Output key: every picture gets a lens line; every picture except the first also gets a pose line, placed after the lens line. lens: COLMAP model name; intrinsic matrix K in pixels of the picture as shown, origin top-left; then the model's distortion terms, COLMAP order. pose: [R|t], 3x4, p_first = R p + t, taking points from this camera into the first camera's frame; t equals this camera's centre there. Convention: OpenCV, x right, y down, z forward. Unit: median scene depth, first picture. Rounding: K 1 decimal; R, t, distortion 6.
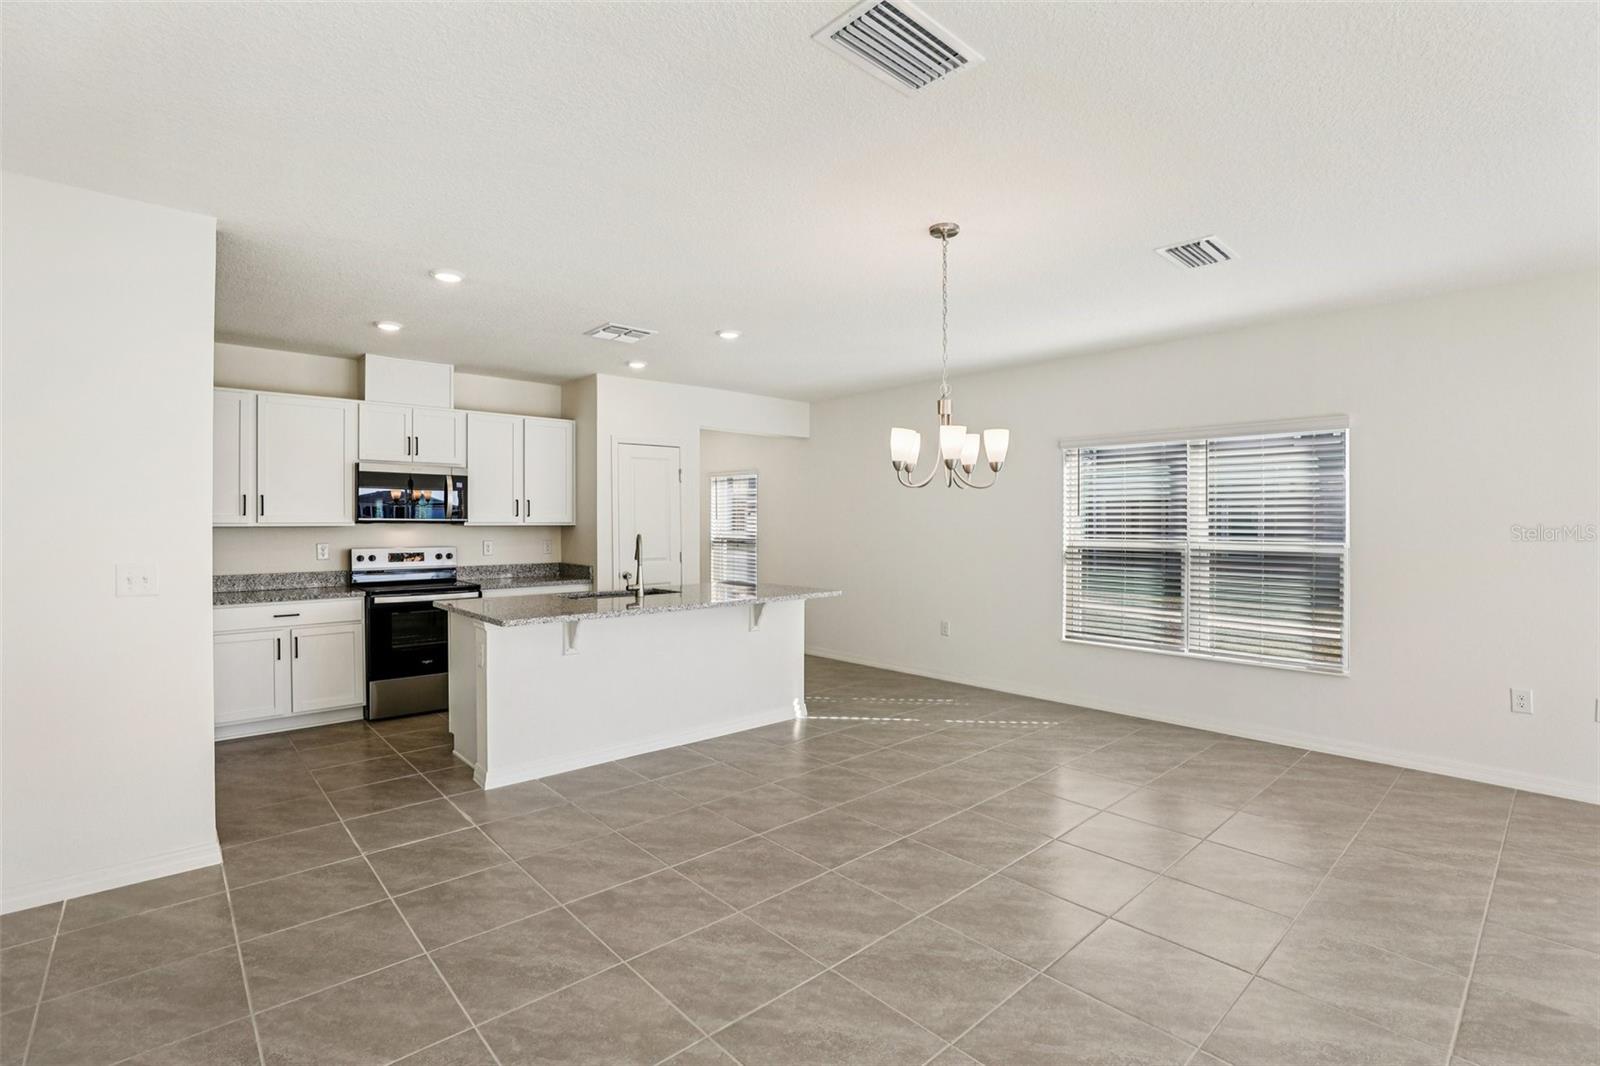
lens RADIAL K [[729.1, 0, 799.9], [0, 729.1, 527.0], [0, 0, 1]] dist [-0.028748, 0.005544]
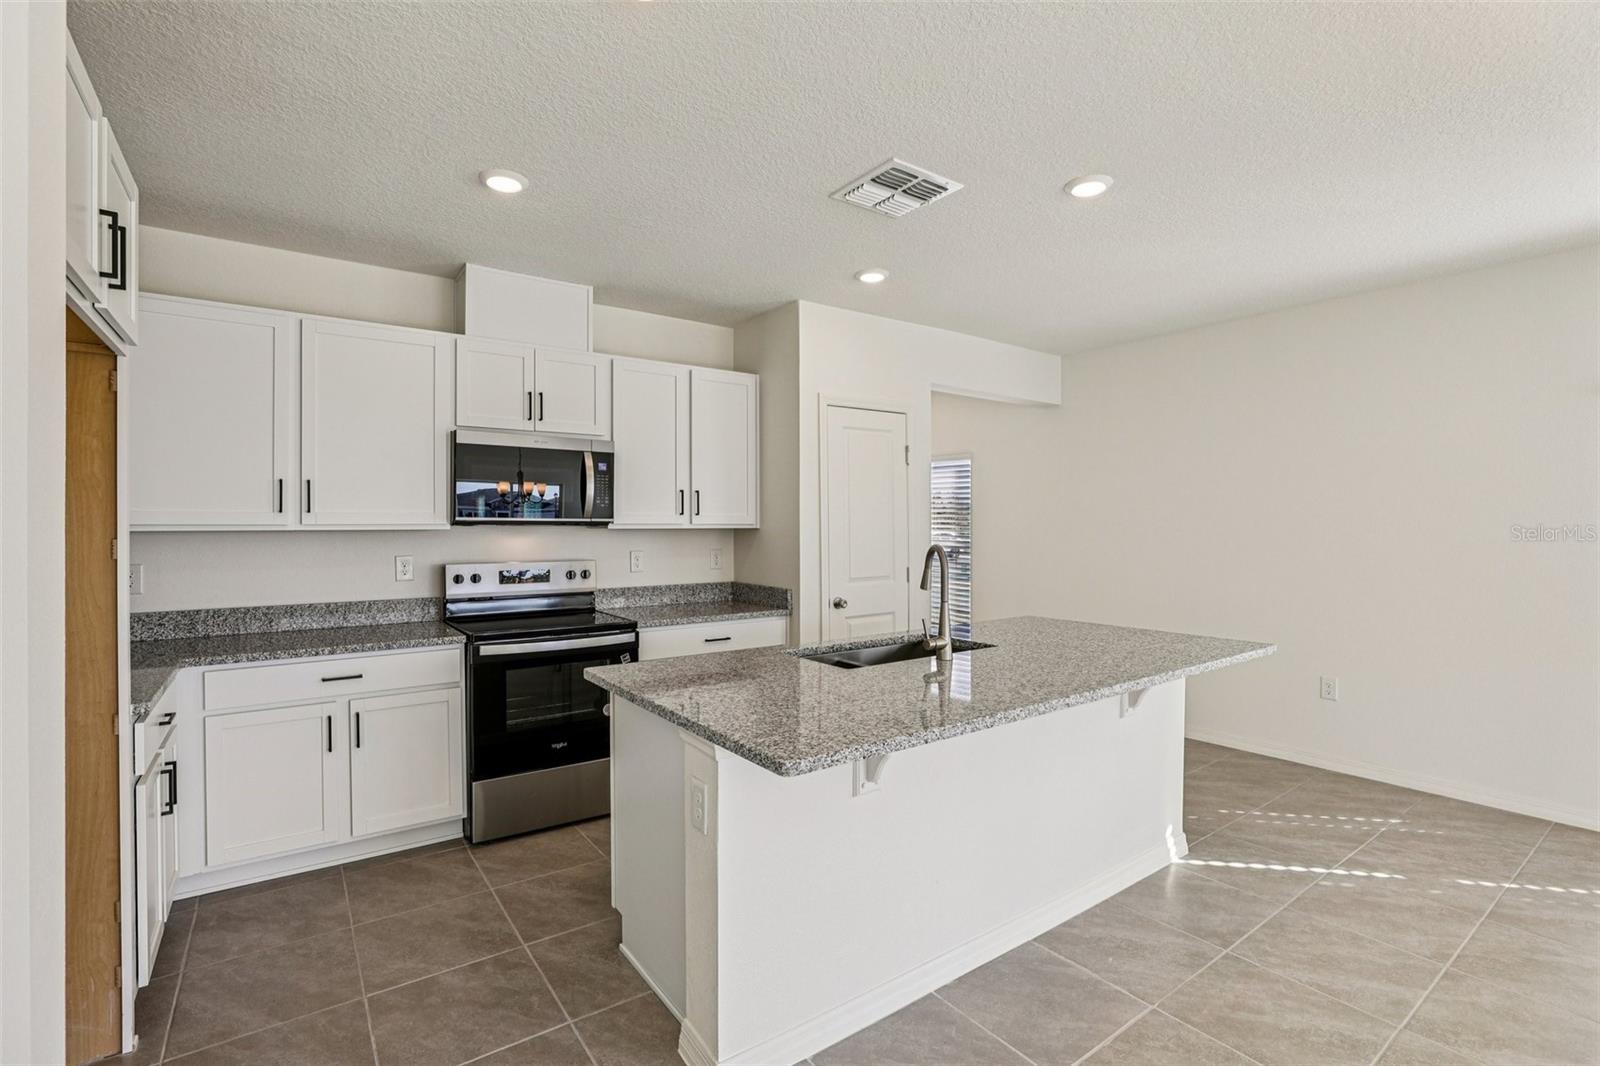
lens RADIAL K [[729.1, 0, 804.6], [0, 729.1, 528.6], [0, 0, 1]] dist [-0.028748, 0.005544]
pose [[0.994471, -0.000172, -0.105008, -0.233538], [0.000097, 1.000000, -0.000717, -0.001793], [0.105008, 0.000703, 0.994471, 0.389026]]
